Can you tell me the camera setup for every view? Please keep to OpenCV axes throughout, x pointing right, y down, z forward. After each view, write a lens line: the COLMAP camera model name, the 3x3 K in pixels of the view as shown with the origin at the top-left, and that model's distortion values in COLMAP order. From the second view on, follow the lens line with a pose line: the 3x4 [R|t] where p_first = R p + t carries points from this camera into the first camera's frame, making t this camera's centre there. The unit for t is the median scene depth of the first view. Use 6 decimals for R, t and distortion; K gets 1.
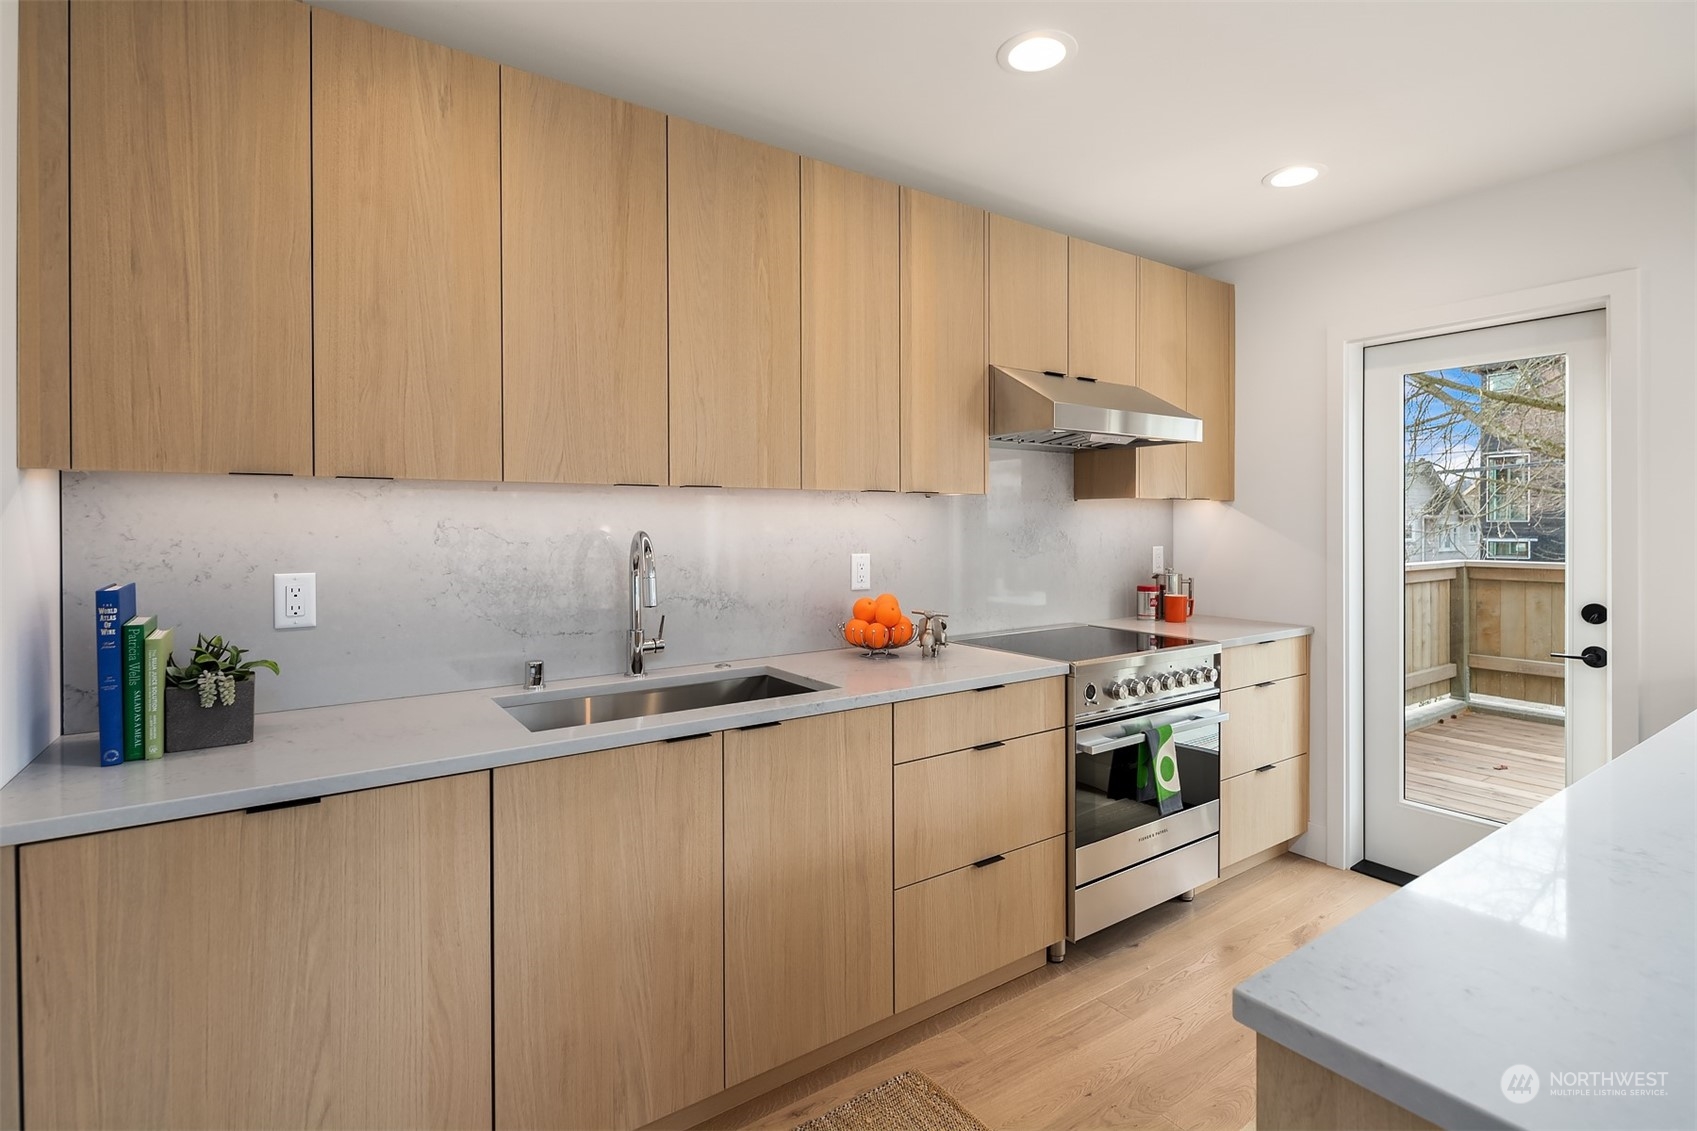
lens RADIAL K [[826.9, 0, 862.7], [0, 826.9, 528.8], [0, 0, 1]] dist [0.001853, -0.000070]
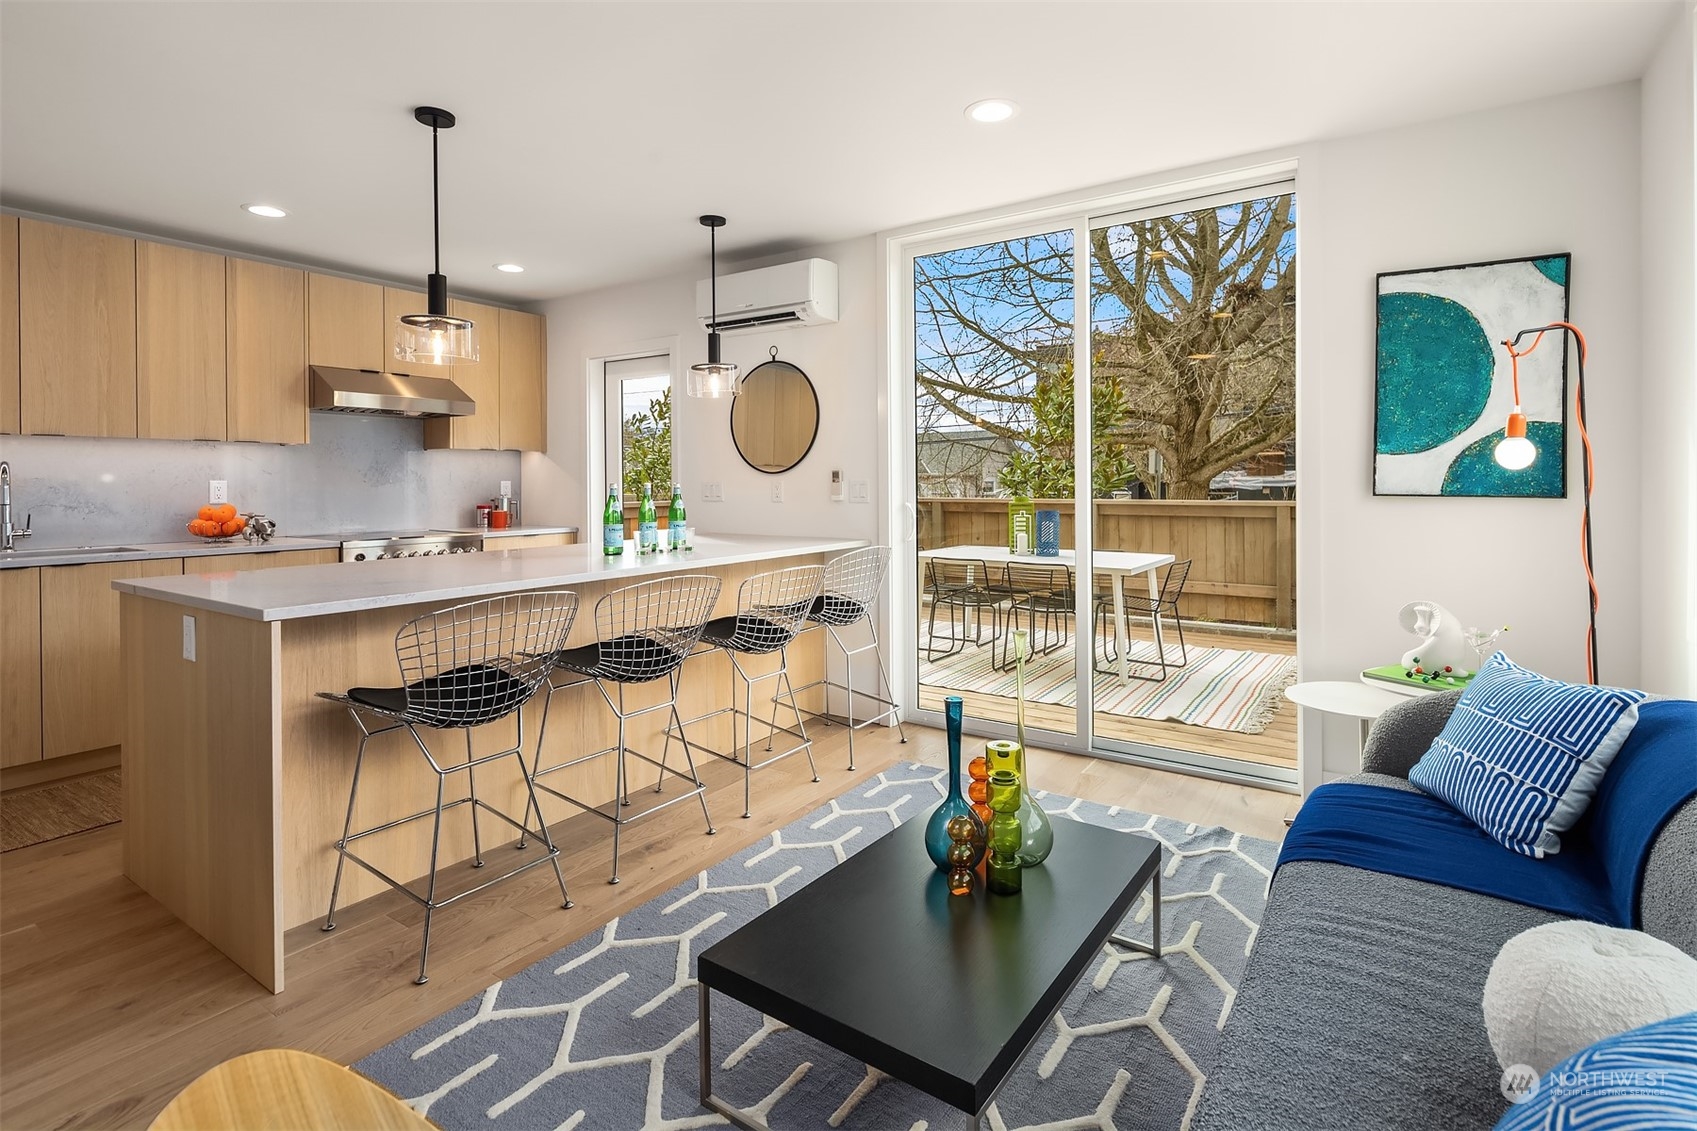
lens RADIAL K [[813.9, 0, 881.2], [0, 813.9, 488.9], [0, 0, 1]] dist [0.000847, -0.006777]
pose [[0.925551, -0.003628, 0.378606, 0.637441], [0.003776, 0.999993, 0.000352, 0.054704], [-0.378605, 0.001104, 0.925558, -0.993253]]
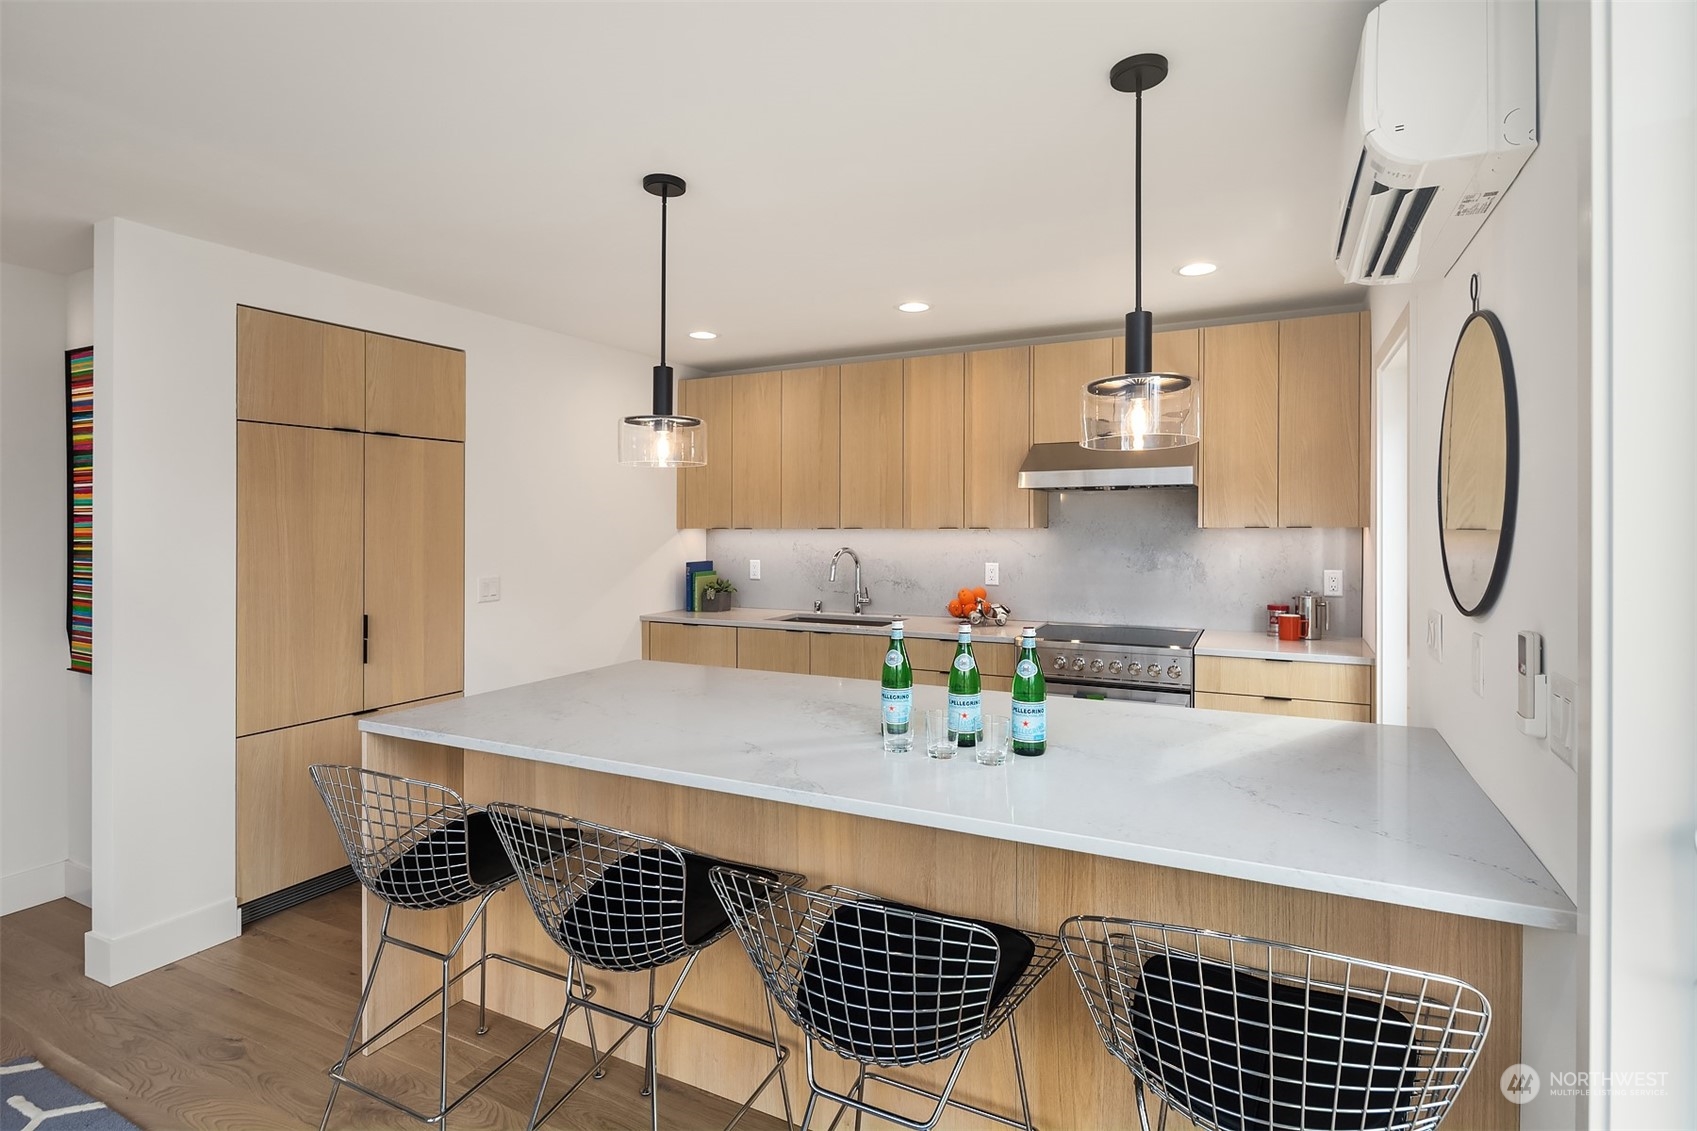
lens RADIAL K [[826.9, 0, 862.7], [0, 826.9, 528.8], [0, 0, 1]] dist [0.001853, -0.000070]
pose [[0.480274, 0.001759, -0.877117, 1.462996], [-0.005808, 0.999982, -0.001175, -0.039472], [0.877099, 0.005659, 0.480276, -0.026505]]
